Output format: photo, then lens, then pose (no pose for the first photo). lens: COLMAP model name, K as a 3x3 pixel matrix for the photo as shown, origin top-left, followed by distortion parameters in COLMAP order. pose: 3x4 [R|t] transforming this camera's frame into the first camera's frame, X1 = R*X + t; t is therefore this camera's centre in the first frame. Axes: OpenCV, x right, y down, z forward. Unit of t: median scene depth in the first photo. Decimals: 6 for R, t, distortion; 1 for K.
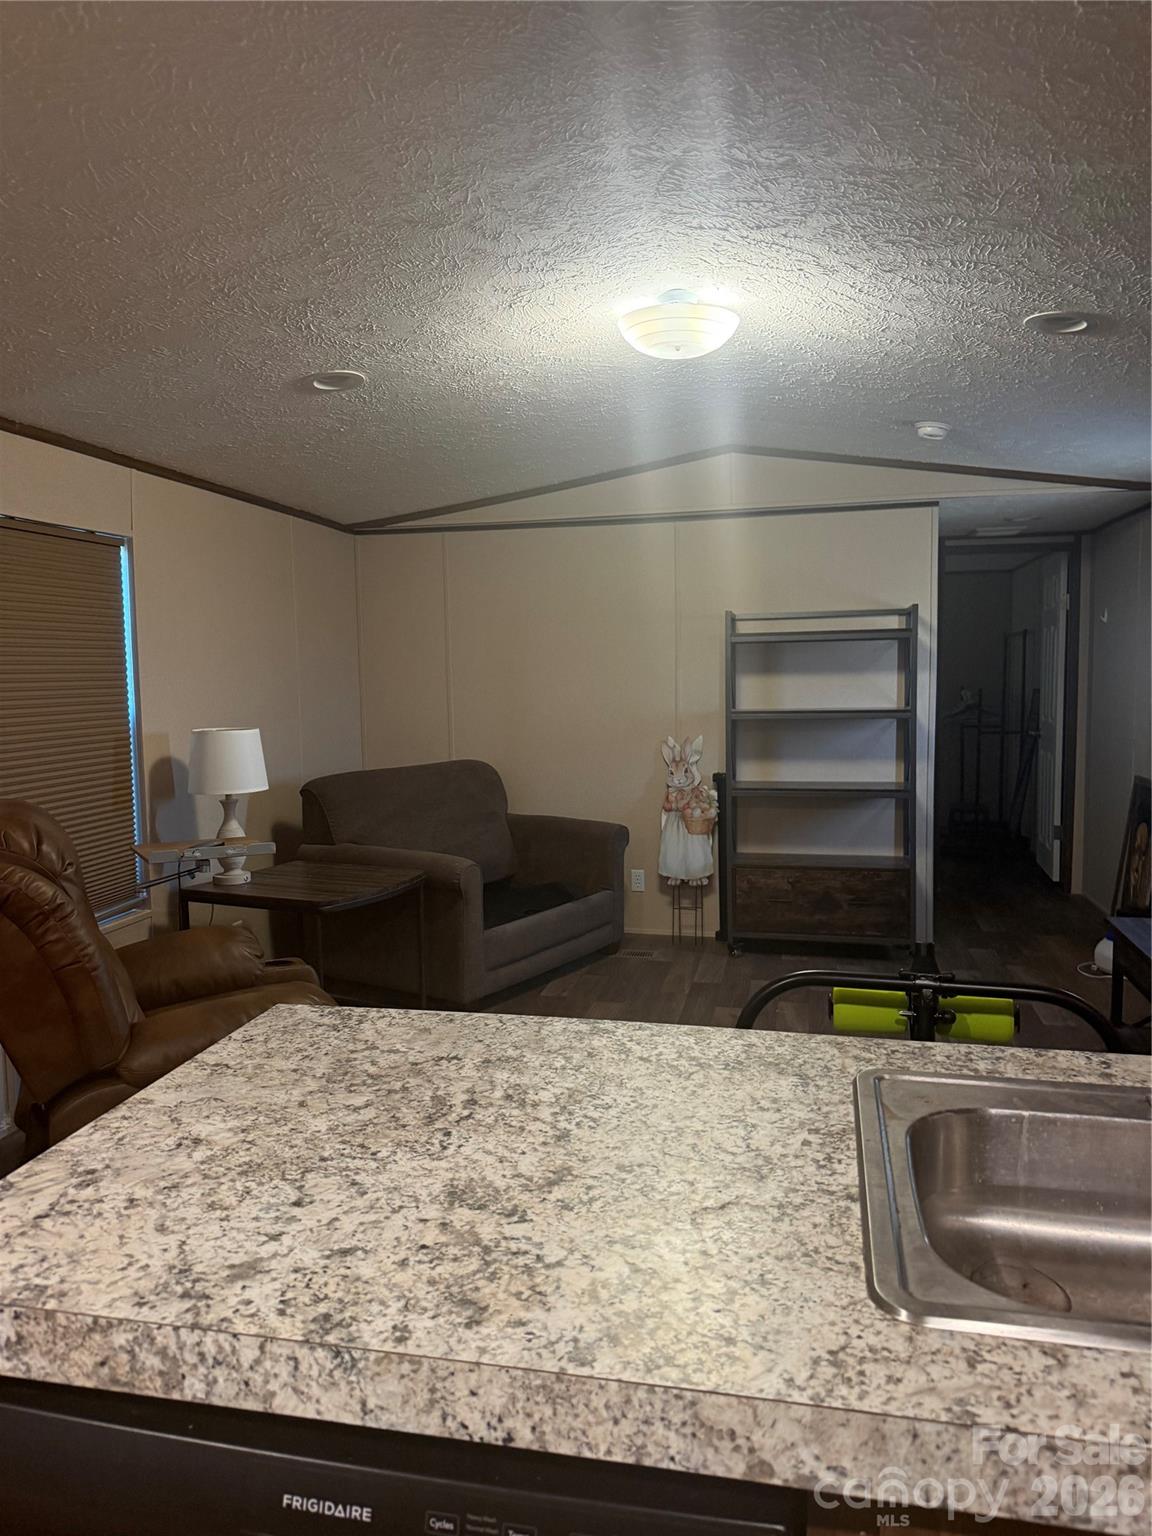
lens RADIAL K [[1067.5, 0, 575.1], [0, 1067.5, 786.8], [0, 0, 1]] dist [0.038542, -0.065300]
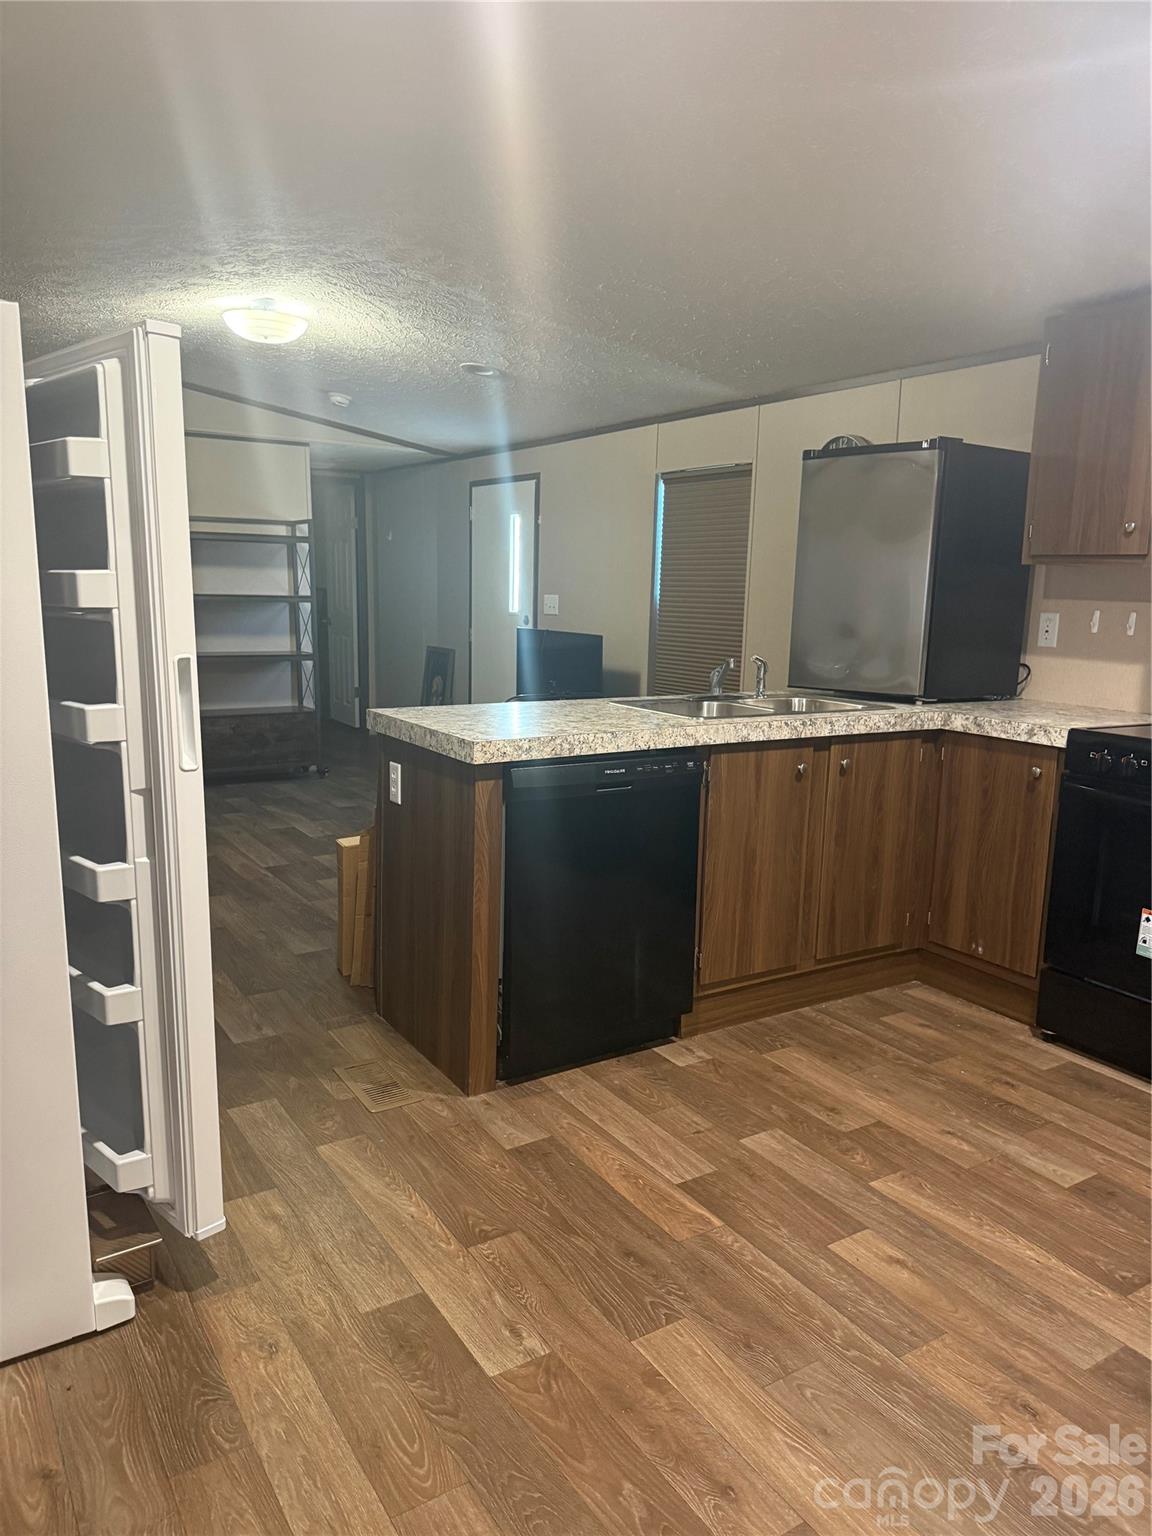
lens RADIAL K [[1058.2, 0, 576.0], [0, 1058.2, 768.0], [0, 0, 1]] dist [0.086918, -0.161746]
pose [[0.713812, -0.093298, 0.694095, -1.767951], [0.044860, 0.995143, 0.087630, 0.184959], [-0.698899, -0.031414, 0.714530, -0.972659]]
